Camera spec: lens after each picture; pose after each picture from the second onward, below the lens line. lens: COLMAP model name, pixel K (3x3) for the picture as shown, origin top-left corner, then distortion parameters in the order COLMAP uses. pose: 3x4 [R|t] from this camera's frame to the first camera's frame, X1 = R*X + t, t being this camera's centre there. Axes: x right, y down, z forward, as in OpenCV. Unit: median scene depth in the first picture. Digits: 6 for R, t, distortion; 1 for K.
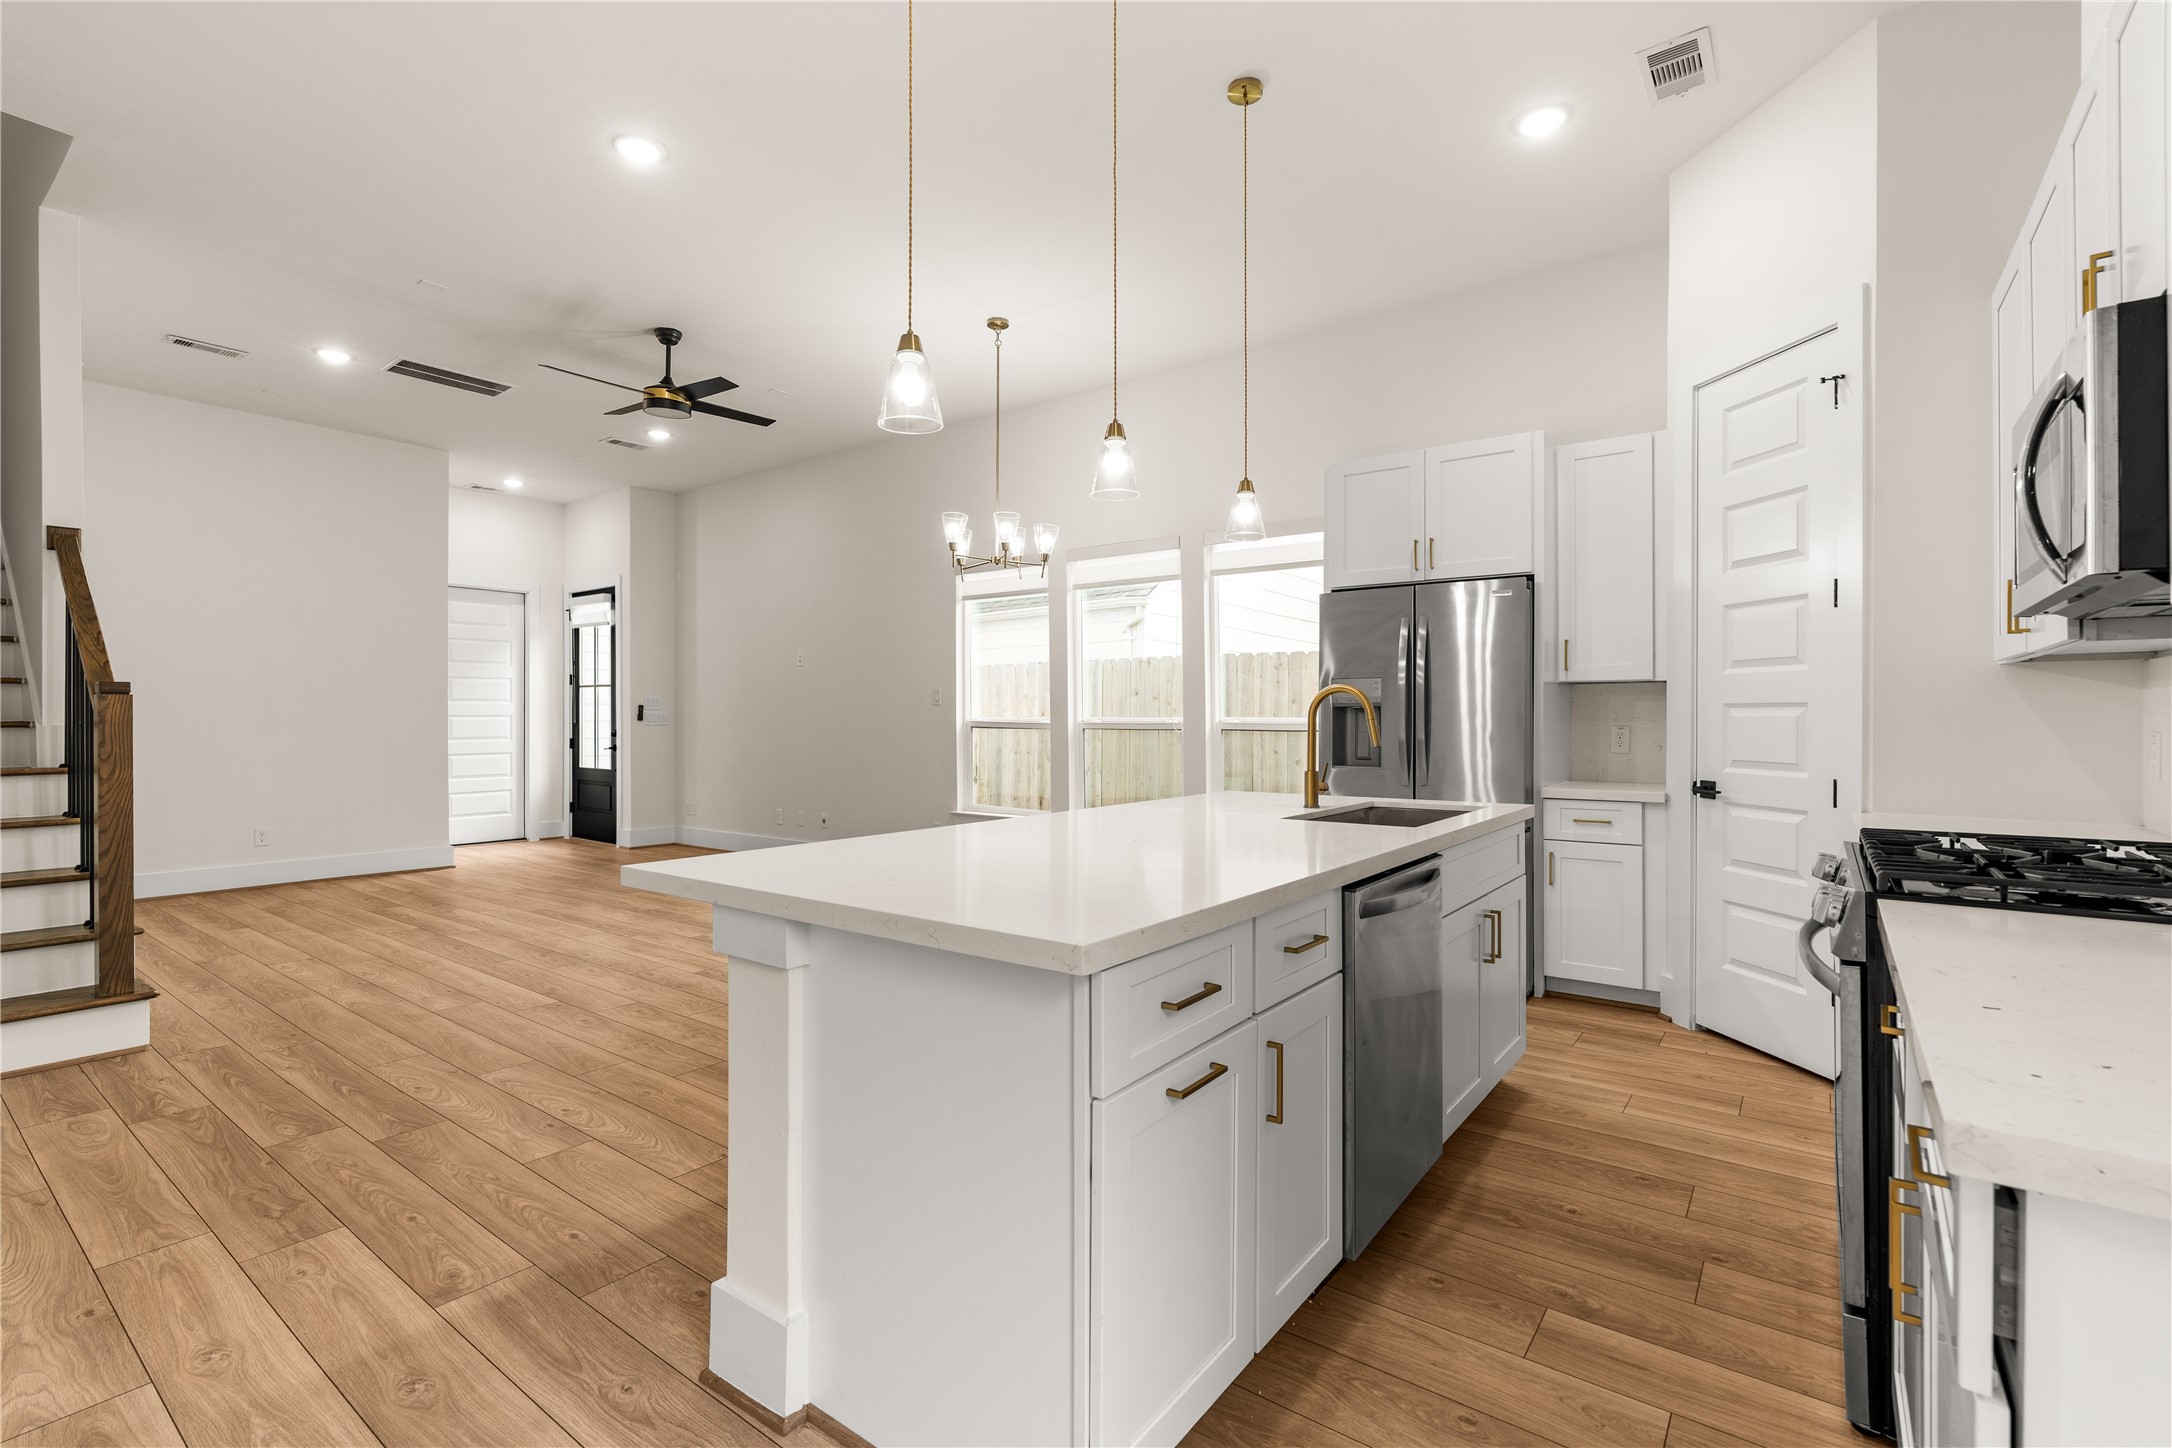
lens RADIAL K [[977.5, 0, 1083.5], [0, 977.5, 716.2], [0, 0, 1]] dist [-0.008625, 0.003420]
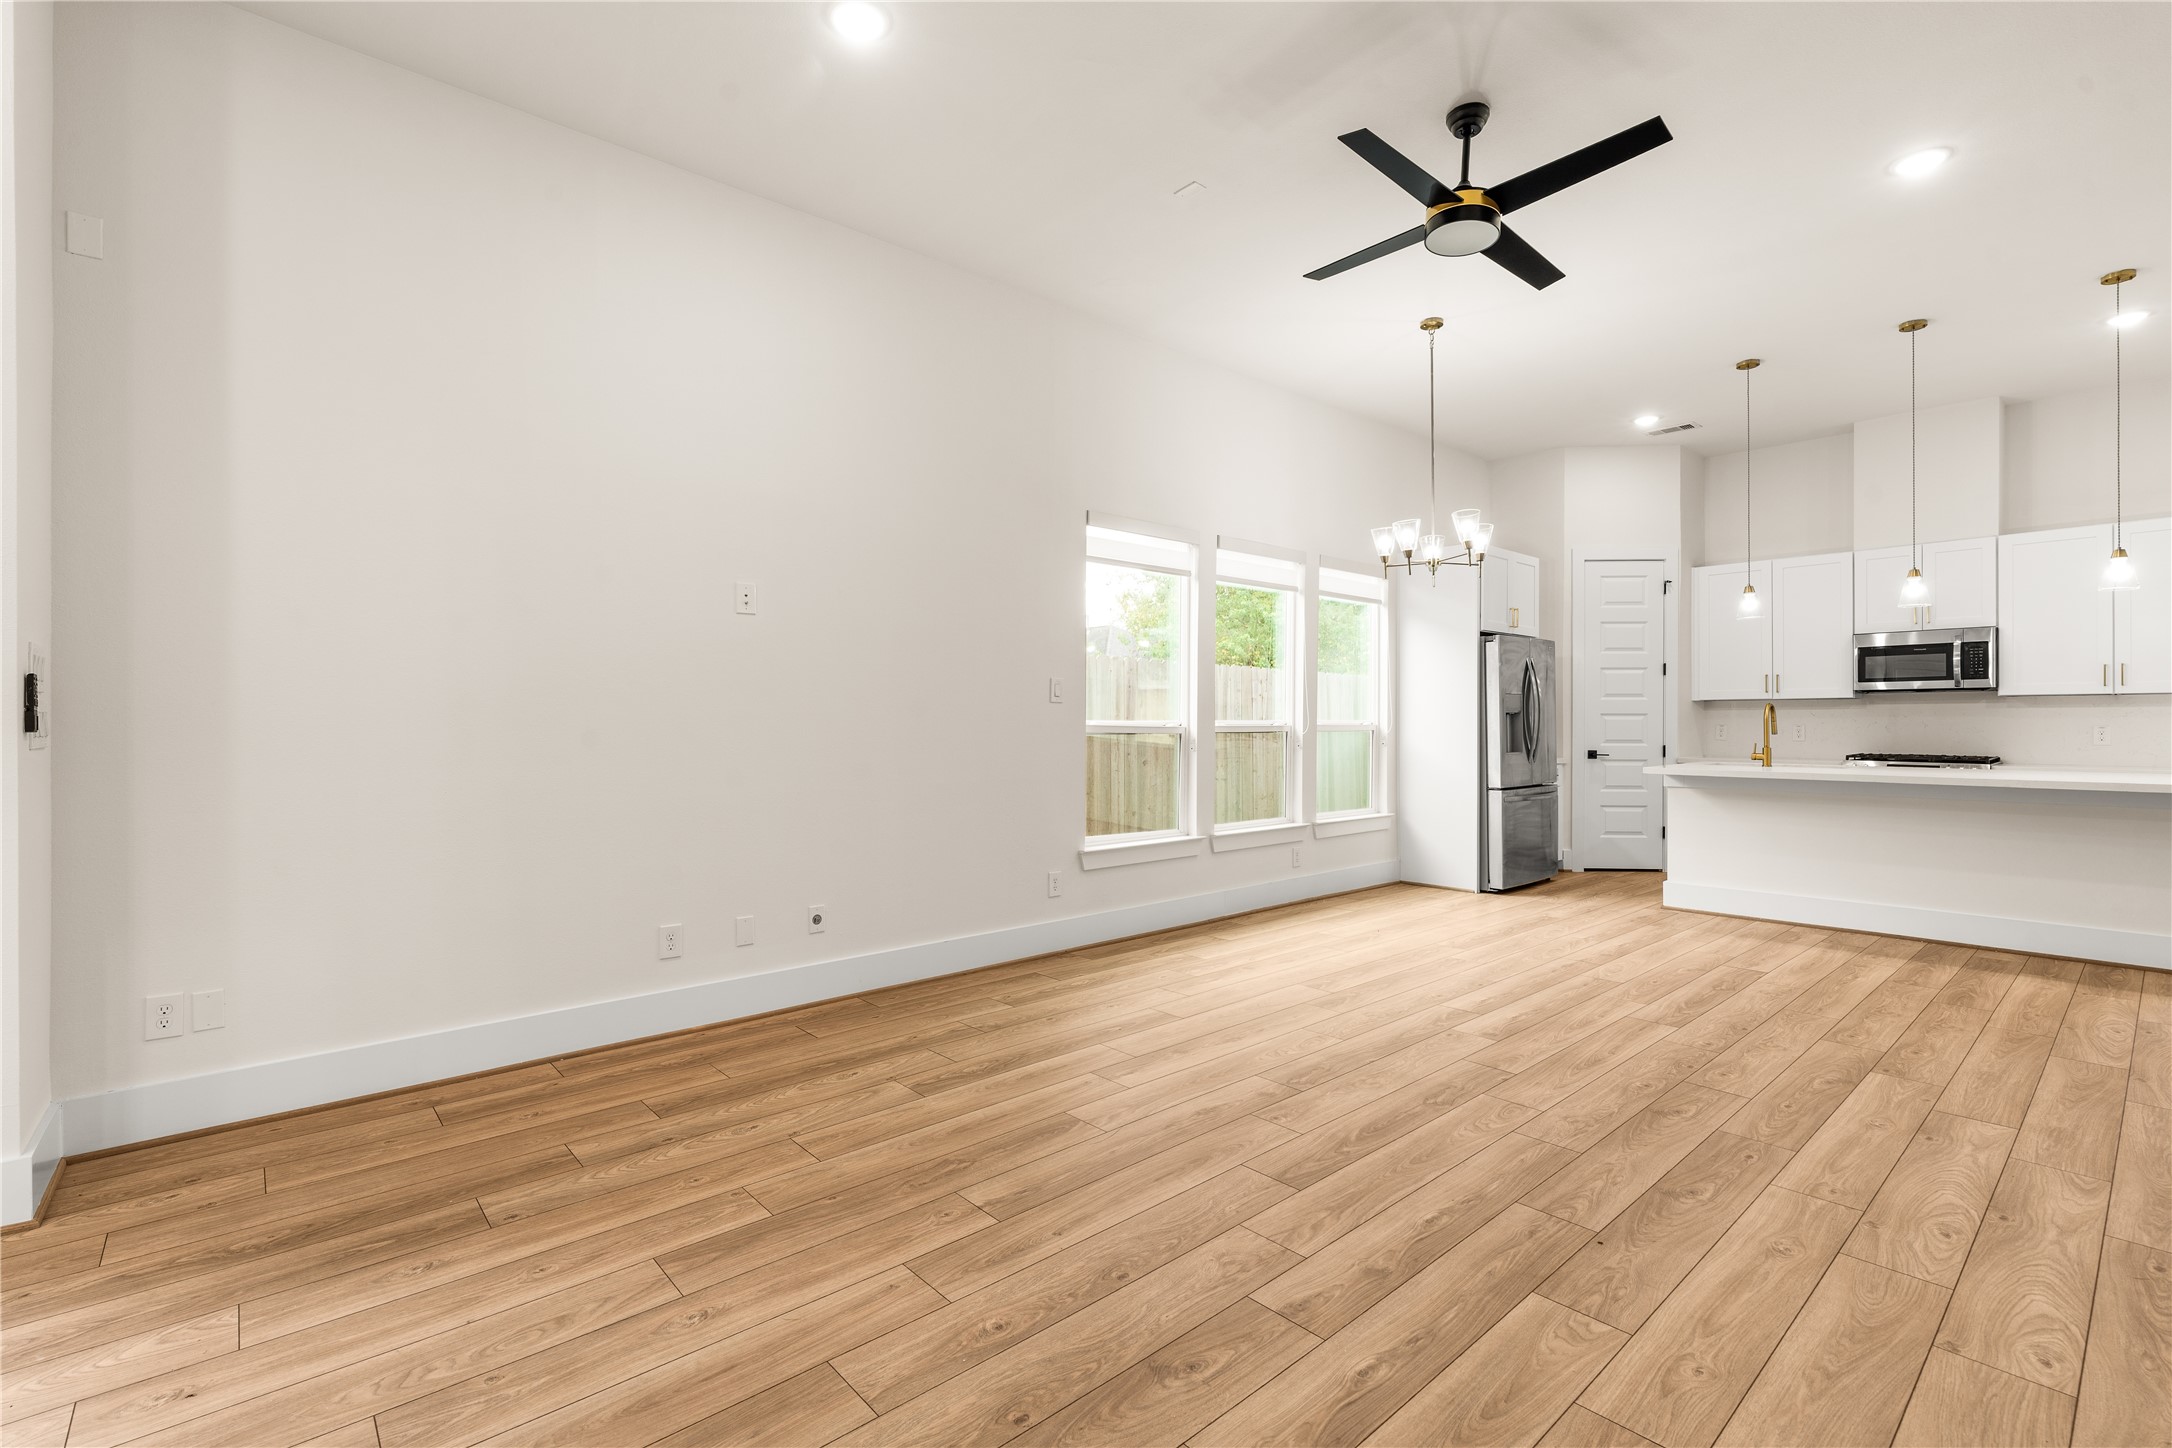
lens RADIAL K [[977.5, 0, 1078.0], [0, 977.5, 720.6], [0, 0, 1]] dist [-0.008625, 0.003420]
pose [[0.199506, -0.000121, 0.979897, -0.761064], [-0.000680, 1.000000, 0.000262, 0.001122], [-0.979896, -0.000719, 0.199506, 0.774486]]
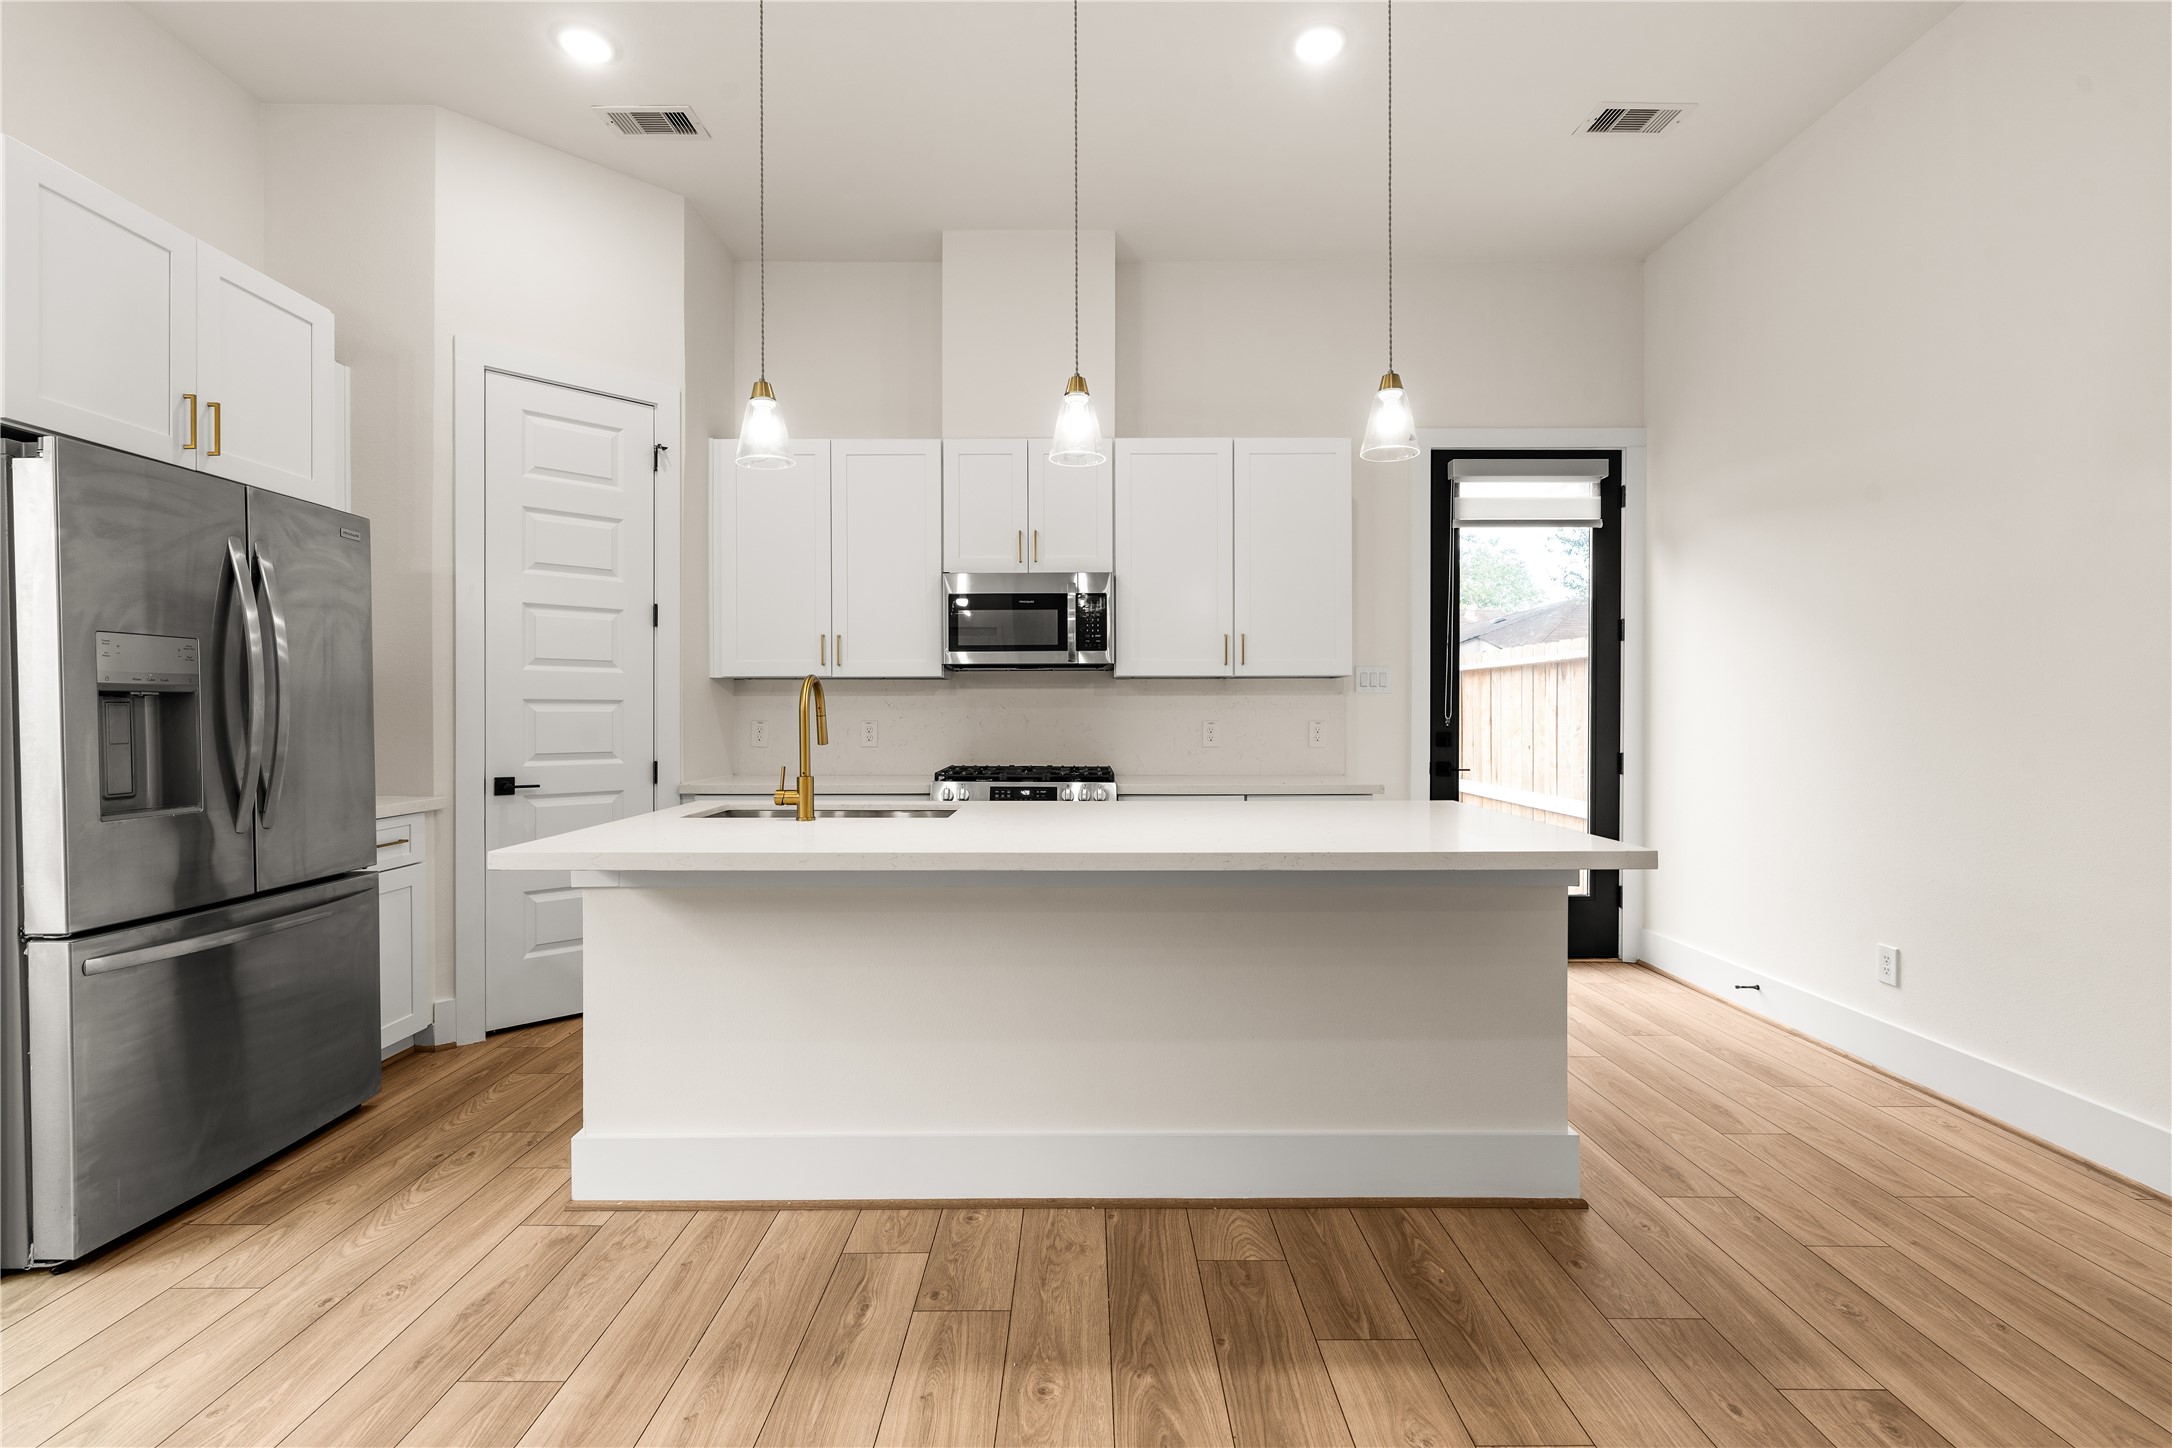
lens RADIAL K [[977.5, 0, 1082.3], [0, 977.5, 719.9], [0, 0, 1]] dist [-0.008625, 0.003420]
pose [[-0.600766, -0.006217, 0.799401, -0.231064], [-0.001267, 0.999976, 0.006824, 0.000397], [-0.799424, 0.003087, -0.600759, 0.522827]]
